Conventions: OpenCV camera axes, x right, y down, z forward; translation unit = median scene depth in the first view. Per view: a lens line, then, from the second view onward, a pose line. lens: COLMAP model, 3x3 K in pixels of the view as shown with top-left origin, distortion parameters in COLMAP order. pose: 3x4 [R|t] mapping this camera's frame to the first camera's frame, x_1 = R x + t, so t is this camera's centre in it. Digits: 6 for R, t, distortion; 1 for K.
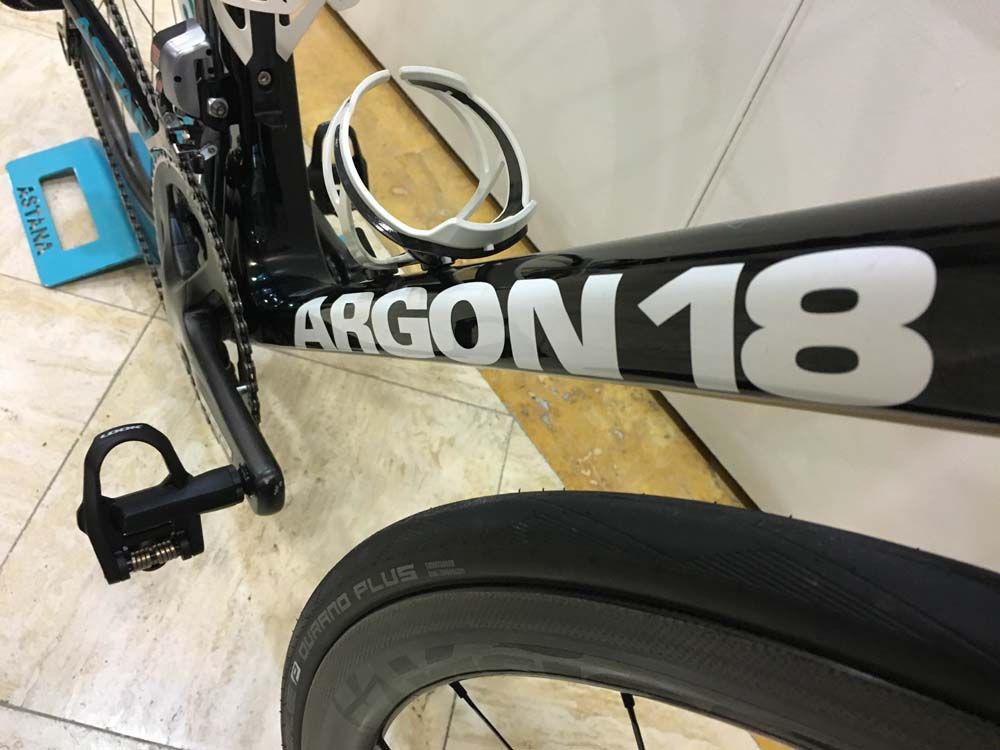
lens RADIAL K [[859.7, 0, 500.0], [0, 859.7, 375.0], [0, 0, 1]] dist [0.101546, -0.173485]
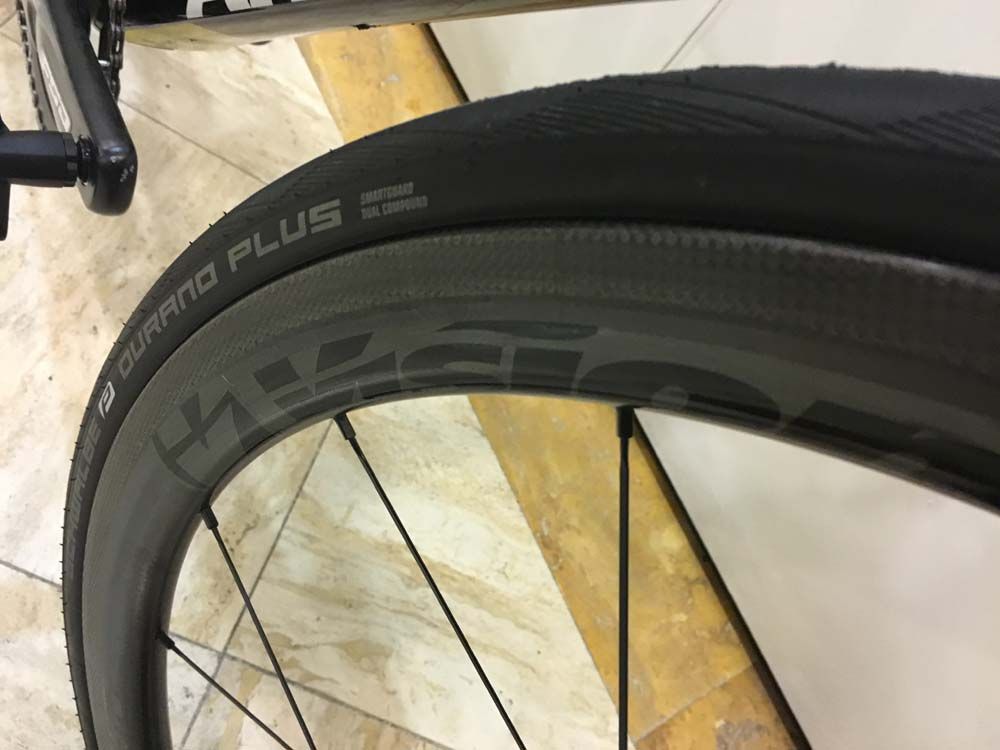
lens RADIAL K [[859.7, 0, 500.0], [0, 859.7, 375.0], [0, 0, 1]] dist [0.101546, -0.173485]
pose [[0.959619, 0.217954, 0.177842, -0.028042], [-0.230674, 0.971529, 0.054037, 0.113218], [-0.161001, -0.092879, 0.982574, 0.123076]]
